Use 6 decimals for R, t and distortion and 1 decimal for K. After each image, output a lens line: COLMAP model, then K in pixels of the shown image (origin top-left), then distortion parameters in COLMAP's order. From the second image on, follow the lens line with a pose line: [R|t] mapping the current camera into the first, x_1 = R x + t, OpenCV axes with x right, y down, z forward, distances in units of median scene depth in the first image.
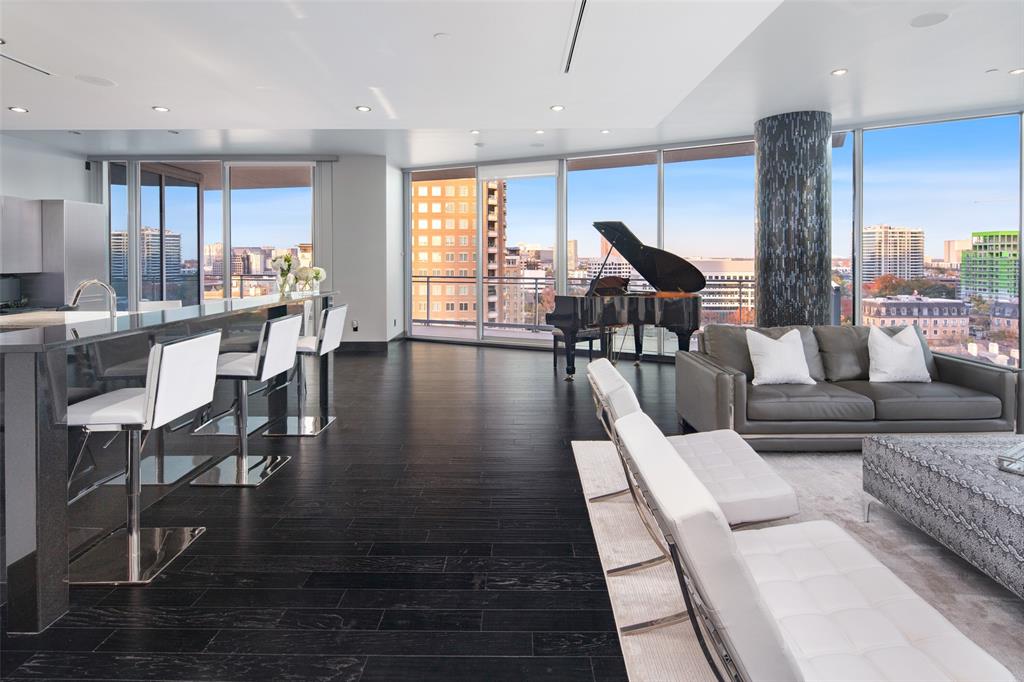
lens RADIAL K [[499.2, 0, 515.7], [0, 499.2, 264.7], [0, 0, 1]] dist [-0.002149, -0.000564]
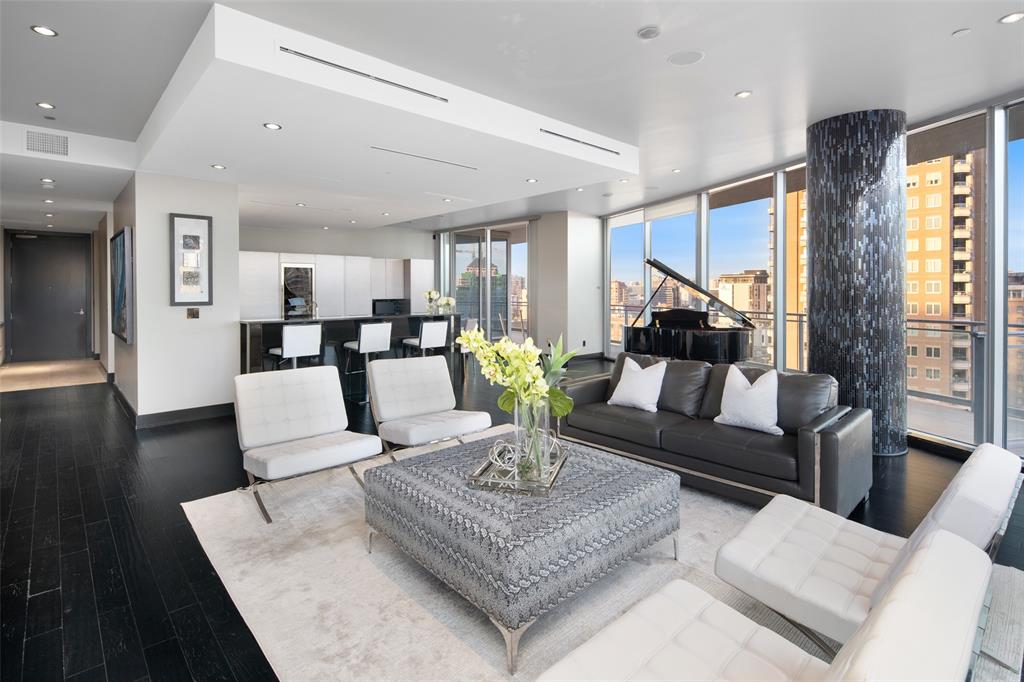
lens RADIAL K [[507.6, 0, 494.2], [0, 507.6, 289.2], [0, 0, 1]] dist [0.004722, -0.000805]
pose [[0.659015, -0.001863, -0.752128, 0.739849], [-0.007906, 0.999925, -0.009405, -0.006137], [0.752088, 0.012144, 0.658950, 0.013996]]
